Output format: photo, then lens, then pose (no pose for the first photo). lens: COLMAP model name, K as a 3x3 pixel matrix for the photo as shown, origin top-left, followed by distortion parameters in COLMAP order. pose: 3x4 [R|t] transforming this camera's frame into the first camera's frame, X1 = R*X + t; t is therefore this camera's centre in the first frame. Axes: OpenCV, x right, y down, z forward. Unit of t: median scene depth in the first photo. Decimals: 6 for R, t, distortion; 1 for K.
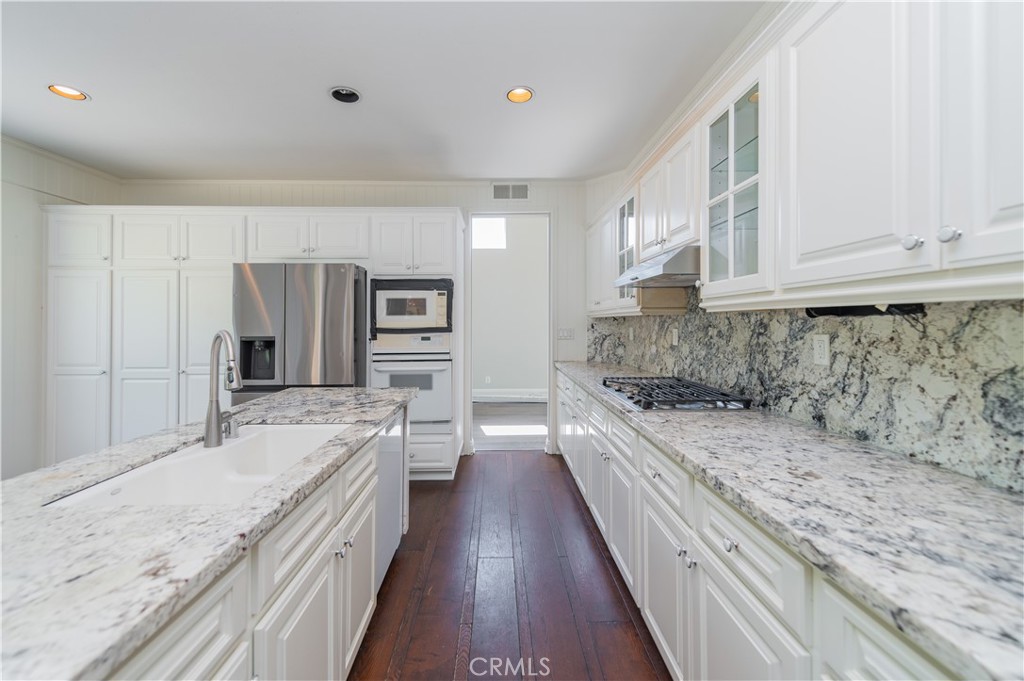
lens RADIAL K [[404.1, 0, 499.6], [0, 404.1, 321.1], [0, 0, 1]] dist [0.019756, -0.005835]
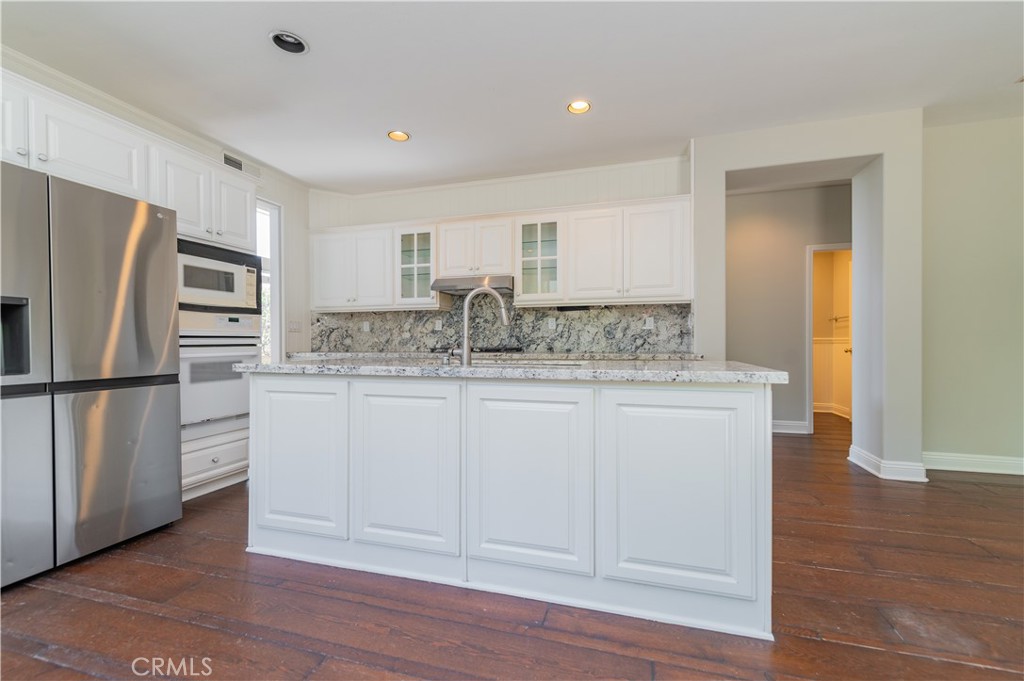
lens RADIAL K [[404.1, 0, 516.2], [0, 404.1, 343.5], [0, 0, 1]] dist [0.019756, -0.005835]
pose [[0.296109, 0.000388, 0.955154, -0.895631], [-0.000004, 1.000000, -0.000405, 0.099617], [-0.955154, 0.000116, 0.296109, 0.209765]]
